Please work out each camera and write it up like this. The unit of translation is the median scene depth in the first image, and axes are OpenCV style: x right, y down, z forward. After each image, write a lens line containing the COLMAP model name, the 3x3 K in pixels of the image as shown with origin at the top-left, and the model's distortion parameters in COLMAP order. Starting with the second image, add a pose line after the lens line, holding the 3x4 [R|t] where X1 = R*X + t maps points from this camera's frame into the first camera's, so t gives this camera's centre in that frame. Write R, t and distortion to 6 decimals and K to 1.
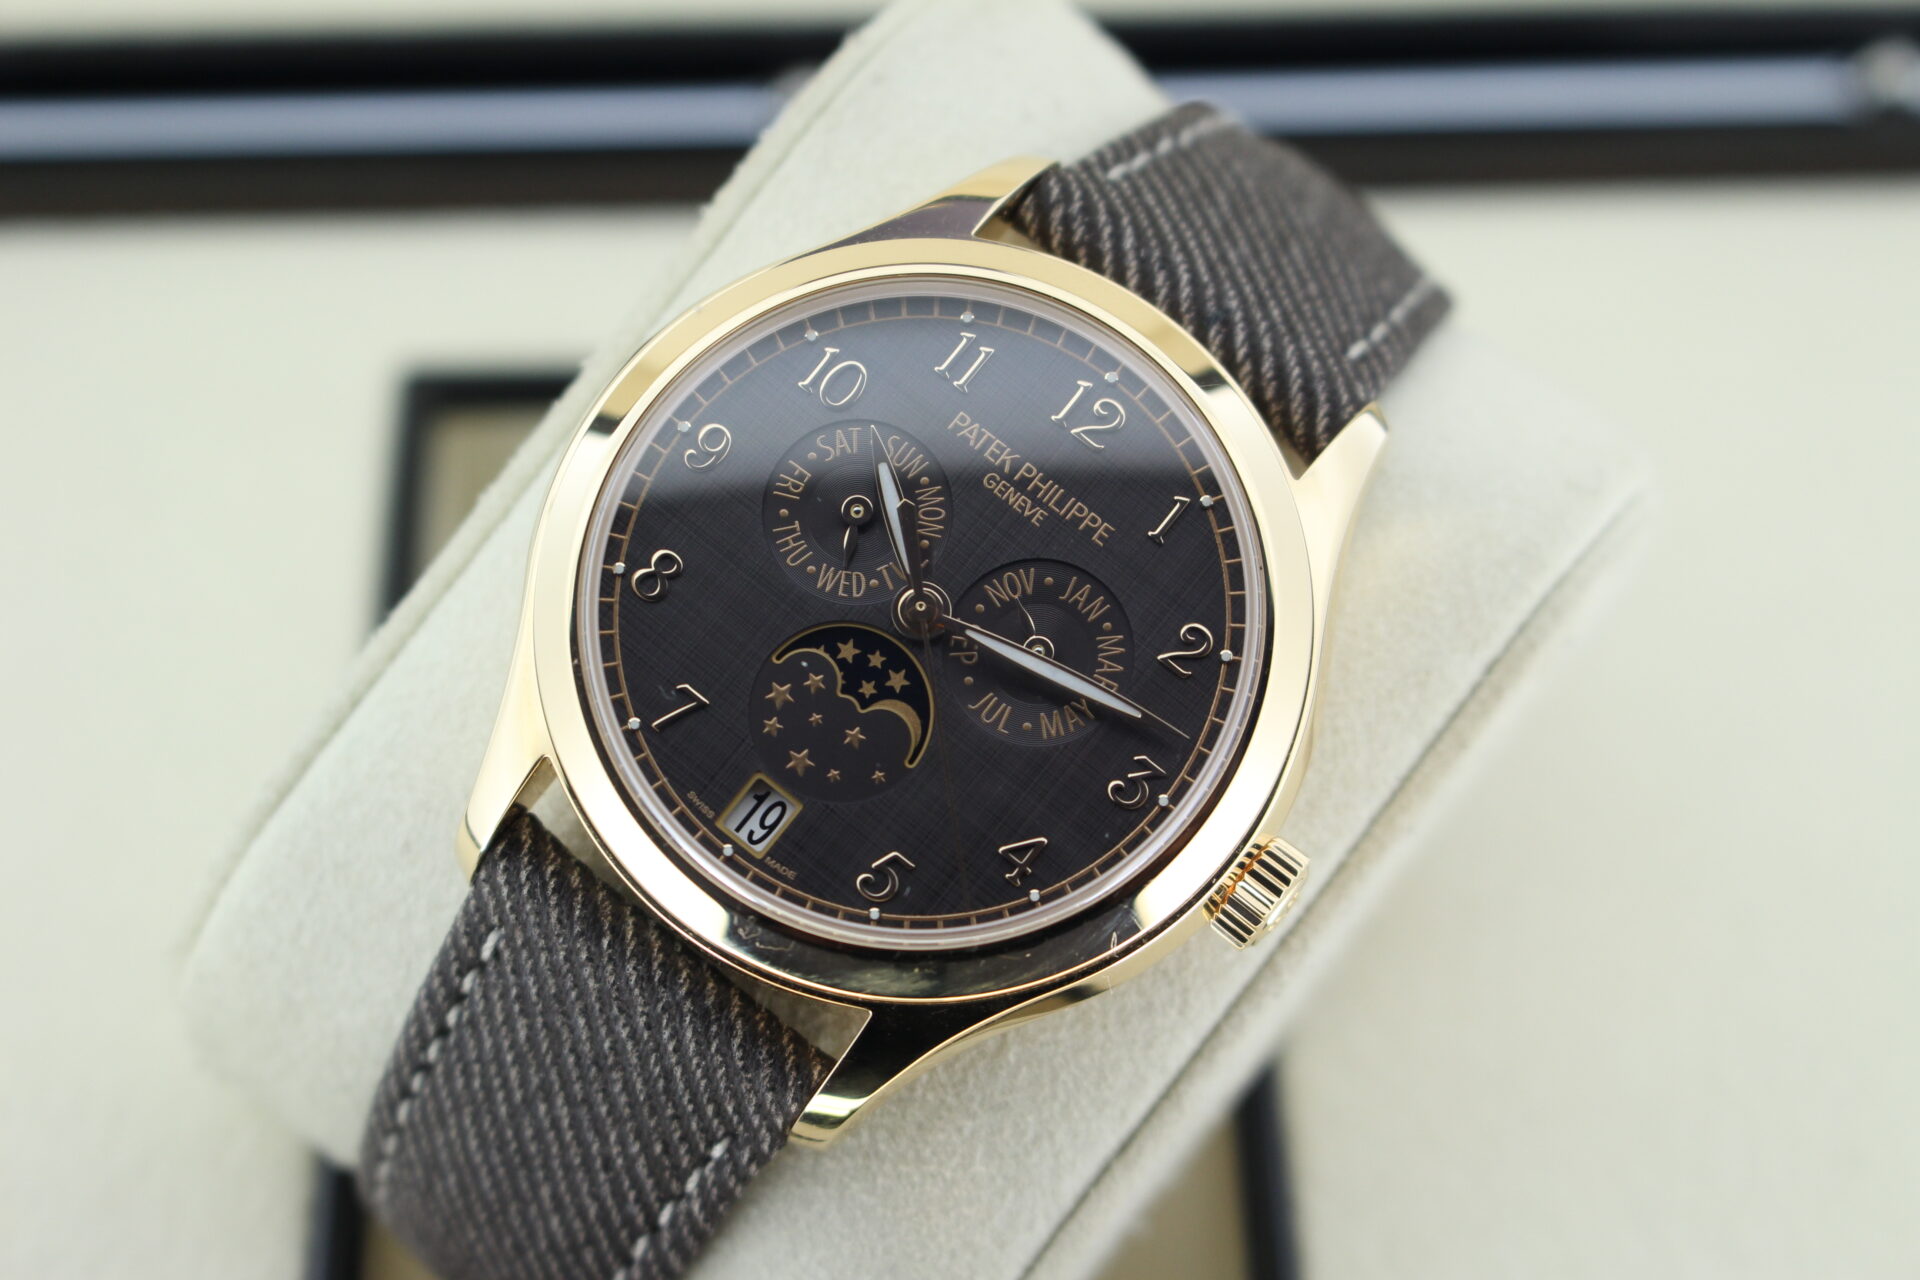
lens RADIAL K [[4173.1, 0, 960.0], [0, 4173.1, 640.0], [0, 0, 1]] dist [0.118820, -0.235781]
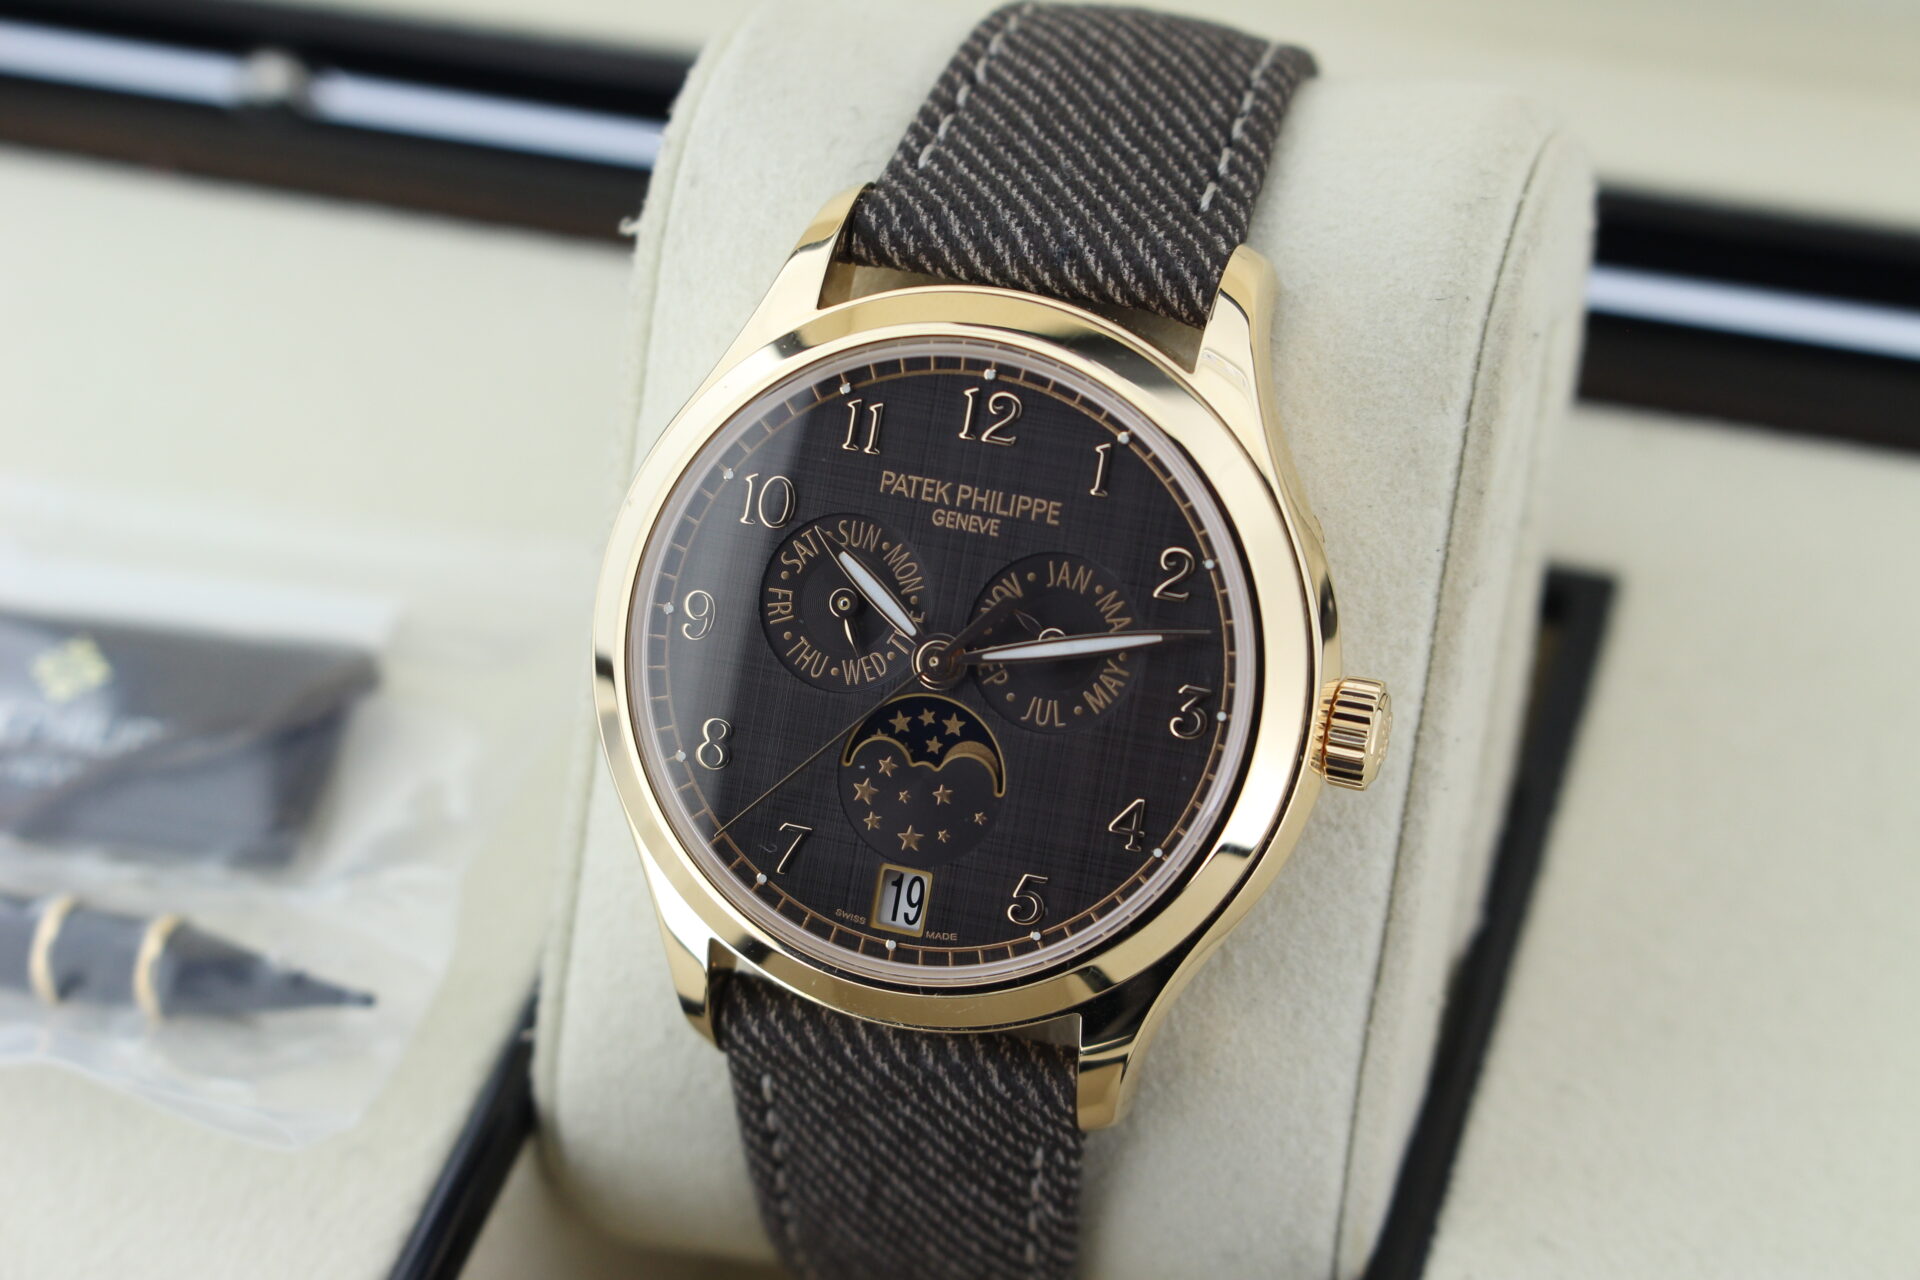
lens RADIAL K [[4173.1, 0, 960.0], [0, 4173.1, 640.0], [0, 0, 1]] dist [0.118820, -0.235781]
pose [[0.857100, -0.469536, -0.211934, 0.215710], [0.496407, 0.862748, 0.096158, -0.107623], [0.137696, -0.187622, 0.972542, -0.029492]]
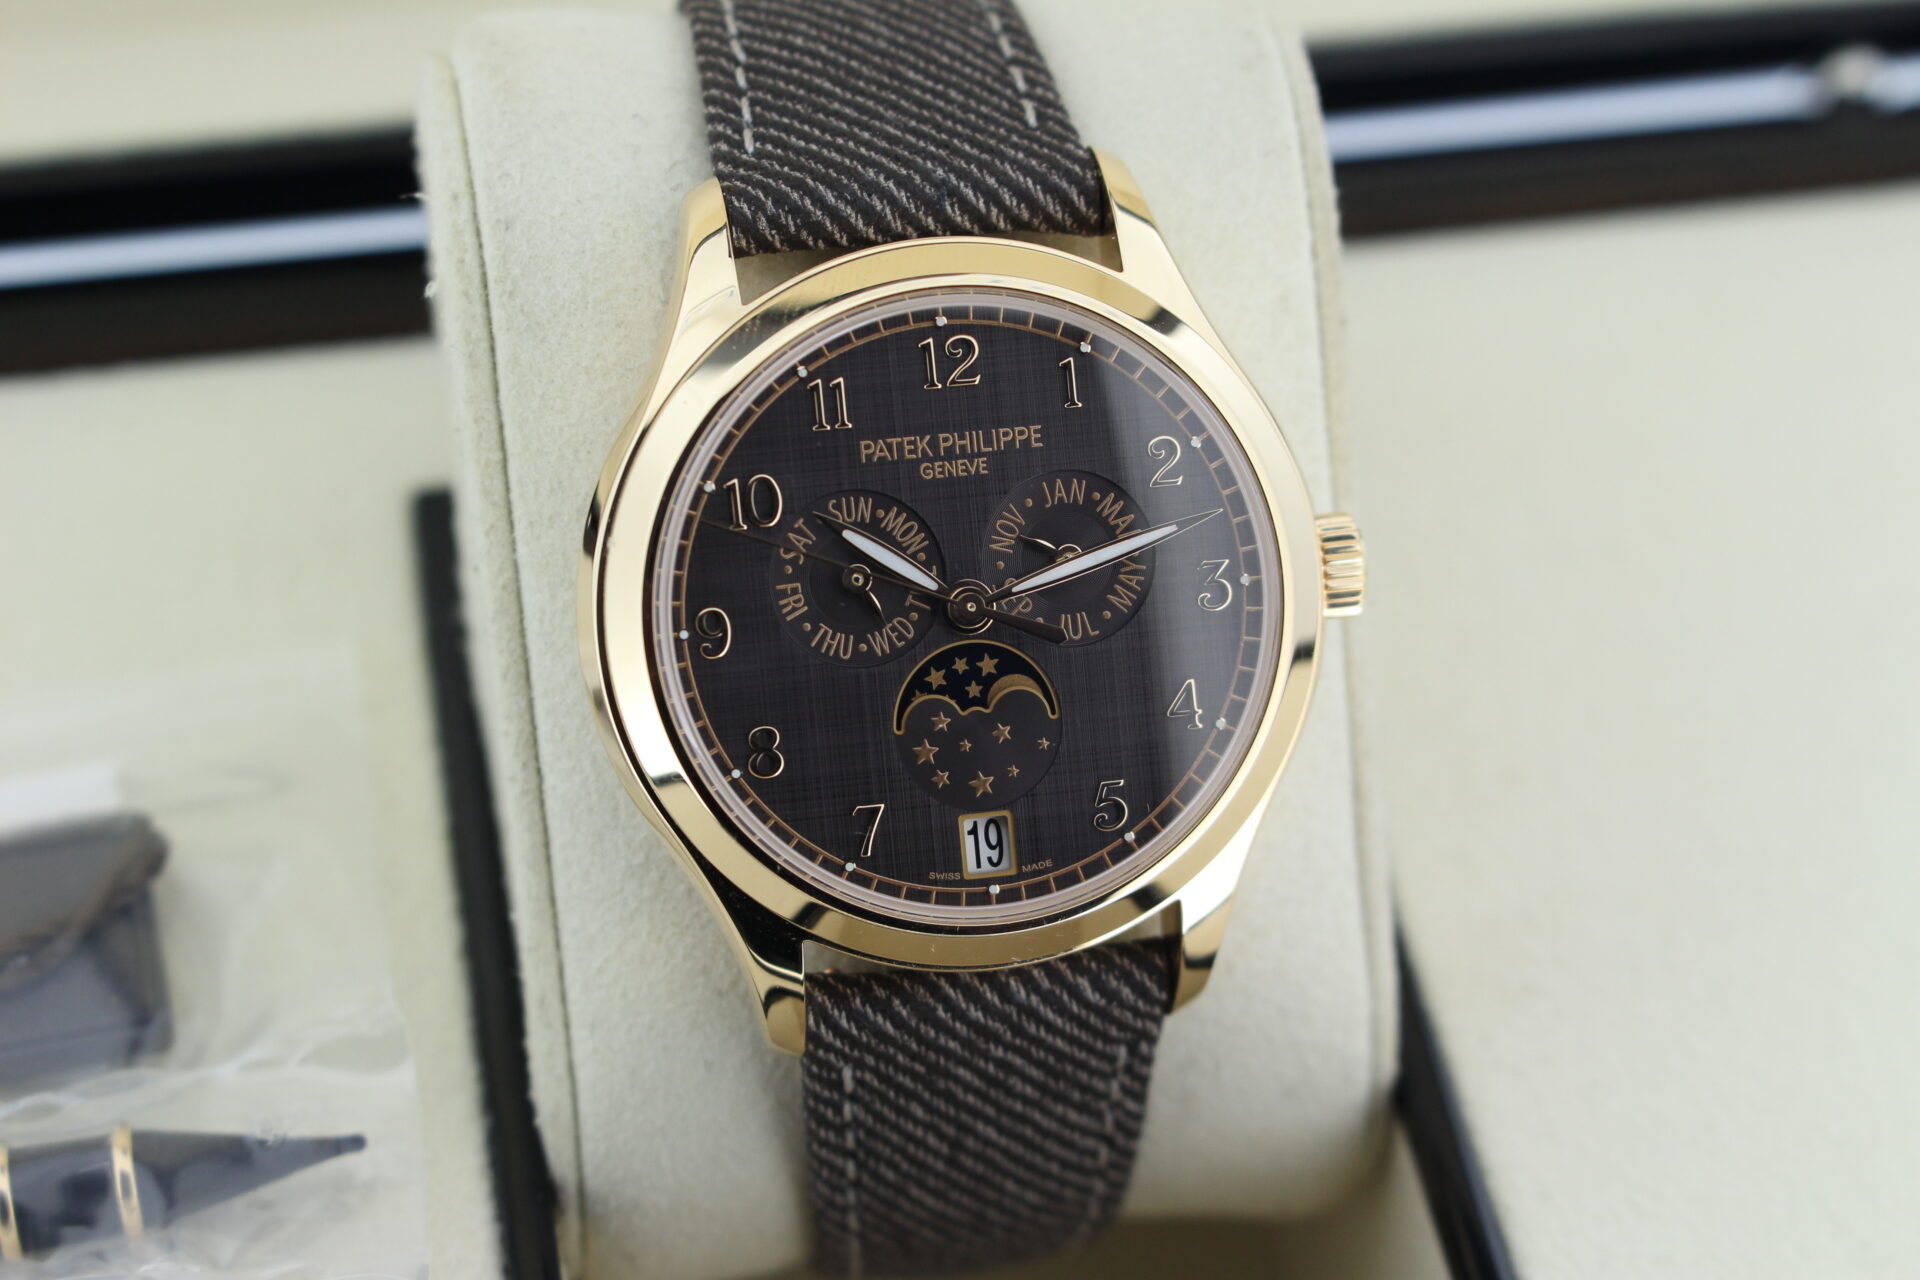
lens RADIAL K [[4173.1, 0, 960.0], [0, 4173.1, 640.0], [0, 0, 1]] dist [0.118820, -0.235781]
pose [[0.707975, -0.697675, 0.109637, -0.130846], [0.638078, 0.698432, 0.324113, -0.341009], [-0.302700, -0.159507, 0.939644, -0.014109]]
